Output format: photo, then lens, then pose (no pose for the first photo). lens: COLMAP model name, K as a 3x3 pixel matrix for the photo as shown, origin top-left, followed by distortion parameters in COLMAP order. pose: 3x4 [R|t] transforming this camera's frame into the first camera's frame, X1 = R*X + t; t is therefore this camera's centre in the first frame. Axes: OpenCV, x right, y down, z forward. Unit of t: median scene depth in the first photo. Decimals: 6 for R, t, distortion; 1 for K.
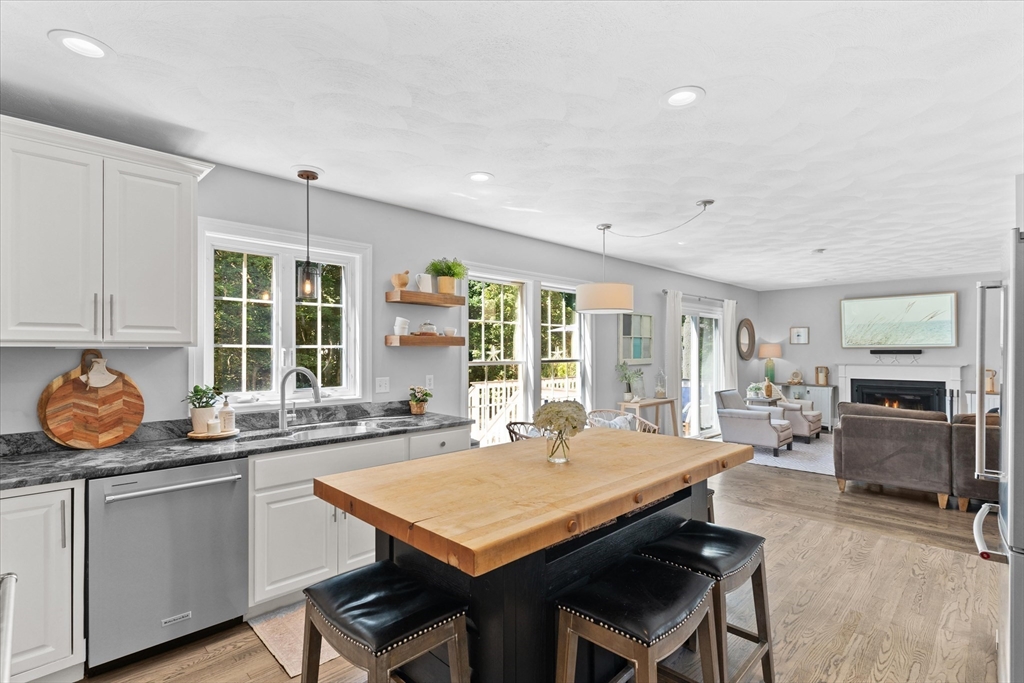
lens RADIAL K [[483.4, 0, 503.8], [0, 483.4, 345.7], [0, 0, 1]] dist [-0.003040, 0.001639]
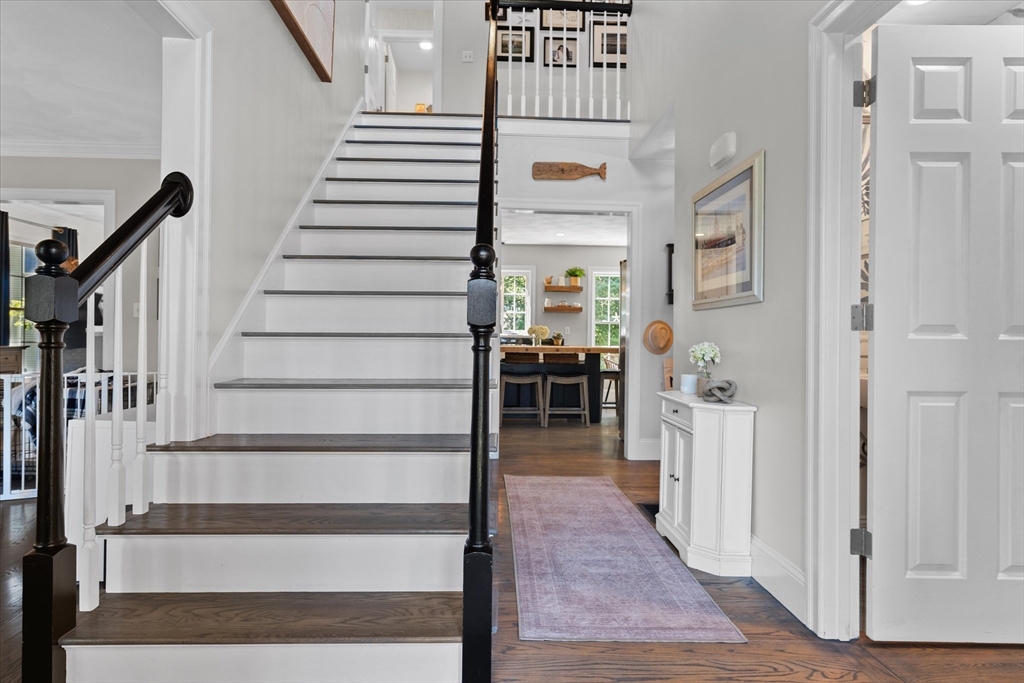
lens RADIAL K [[627.1, 0, 509.1], [0, 627.1, 342.3], [0, 0, 1]] dist [-0.005096, 0.005317]
pose [[0.736429, 0.003060, -0.676508, 1.476095], [-0.002486, 0.999995, 0.001817, 0.124921], [0.676511, 0.000344, 0.736433, -1.104467]]
